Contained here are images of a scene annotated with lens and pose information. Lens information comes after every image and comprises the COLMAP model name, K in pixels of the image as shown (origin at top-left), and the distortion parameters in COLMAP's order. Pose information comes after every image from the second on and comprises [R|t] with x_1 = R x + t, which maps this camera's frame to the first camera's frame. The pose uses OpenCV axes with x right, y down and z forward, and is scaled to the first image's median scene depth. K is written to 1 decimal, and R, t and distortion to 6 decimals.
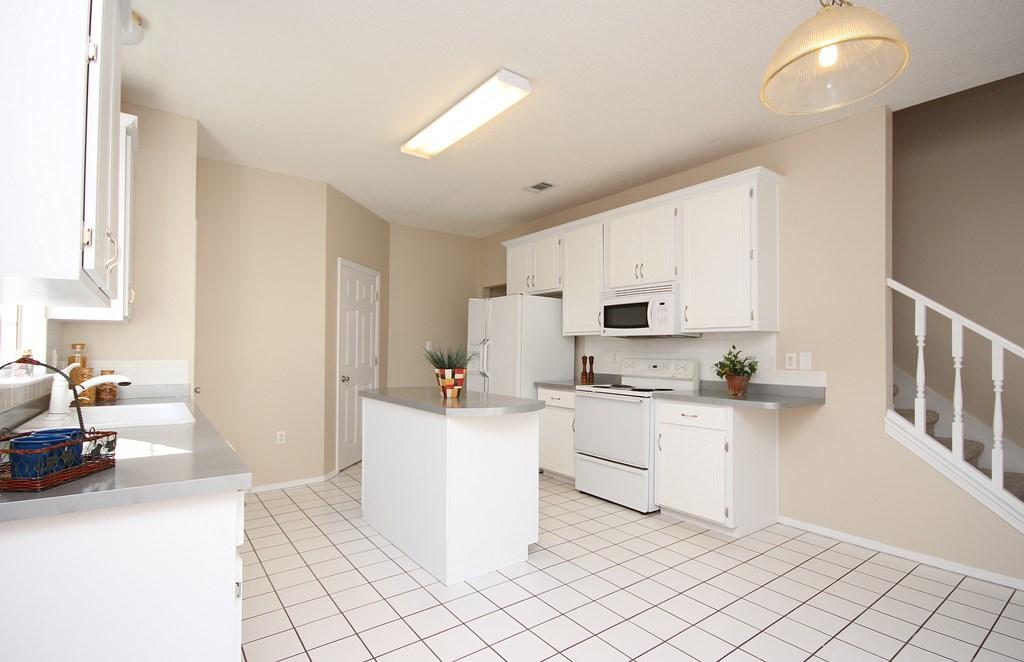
lens RADIAL K [[493.8, 0, 515.0], [0, 493.8, 337.2], [0, 0, 1]] dist [0.000351, 0.000136]
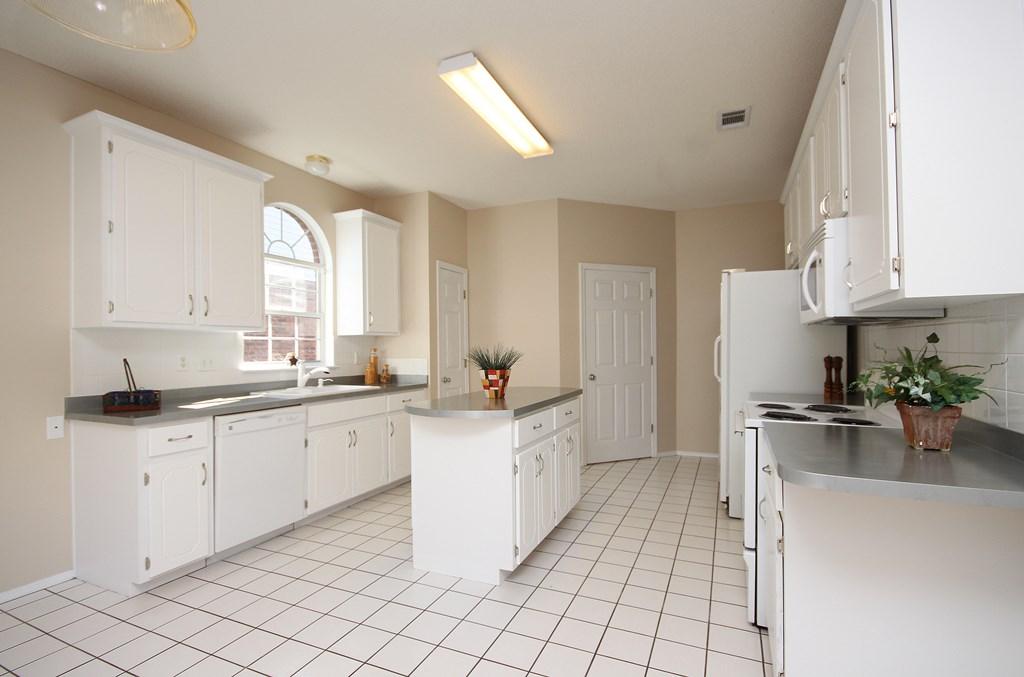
lens RADIAL K [[484.3, 0, 511.2], [0, 484.3, 343.8], [0, 0, 1]] dist [-0.003547, -0.000665]
pose [[0.488041, -0.019427, -0.872605, 0.746330], [0.034379, 0.999404, -0.003022, 0.015931], [0.872144, -0.028524, 0.488418, 0.556677]]
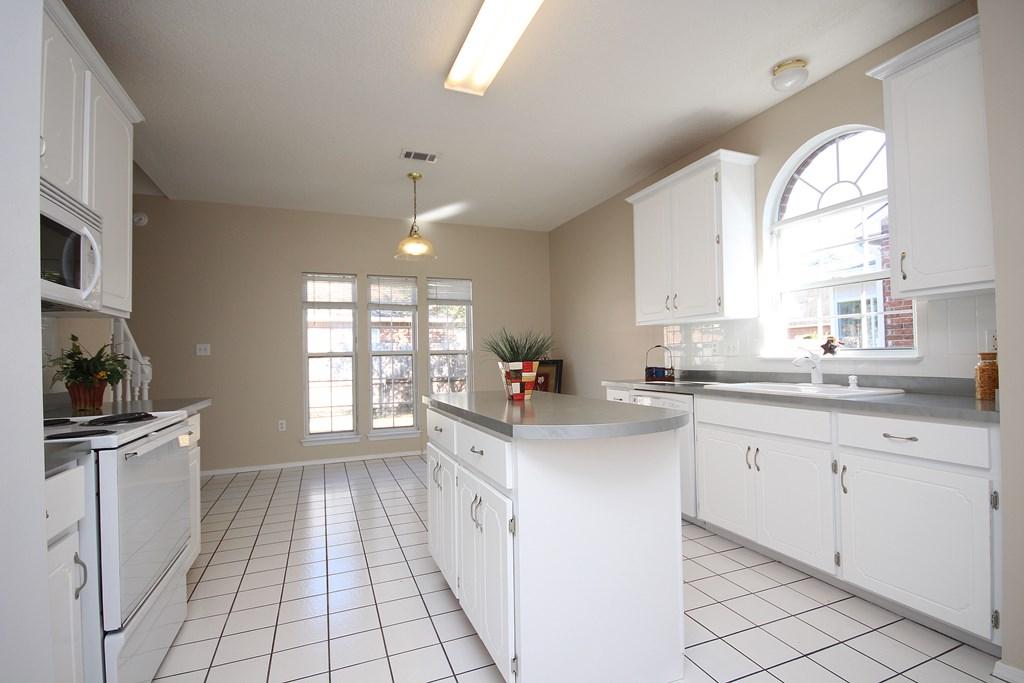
lens RADIAL K [[472.5, 0, 508.9], [0, 472.5, 337.5], [0, 0, 1]] dist [0.005049, 0.000499]
pose [[-0.968562, 0.018810, 0.248062, -0.294707], [0.003503, 0.998070, -0.062004, 0.072766], [-0.248749, -0.059185, -0.966758, 1.711169]]
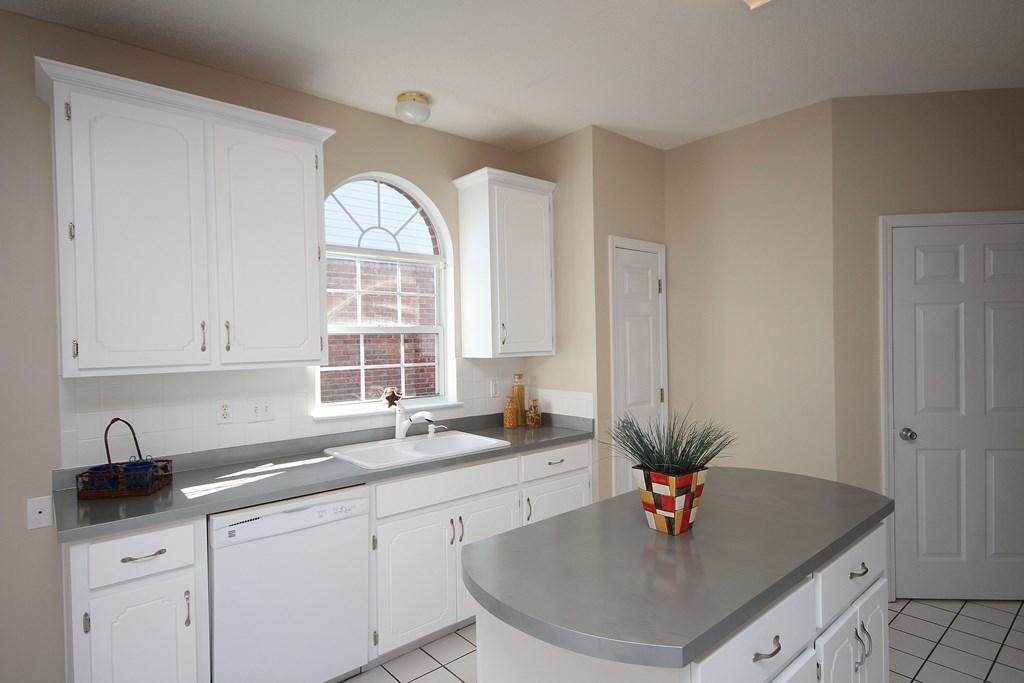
lens RADIAL K [[547.5, 0, 511.9], [0, 547.5, 346.4], [0, 0, 1]] dist [0.014937, -0.000938]
pose [[0.074923, 0.007110, -0.997164, 0.369229], [0.043066, 0.999019, 0.010359, -0.061177], [0.996259, -0.043720, 0.074543, 0.827586]]
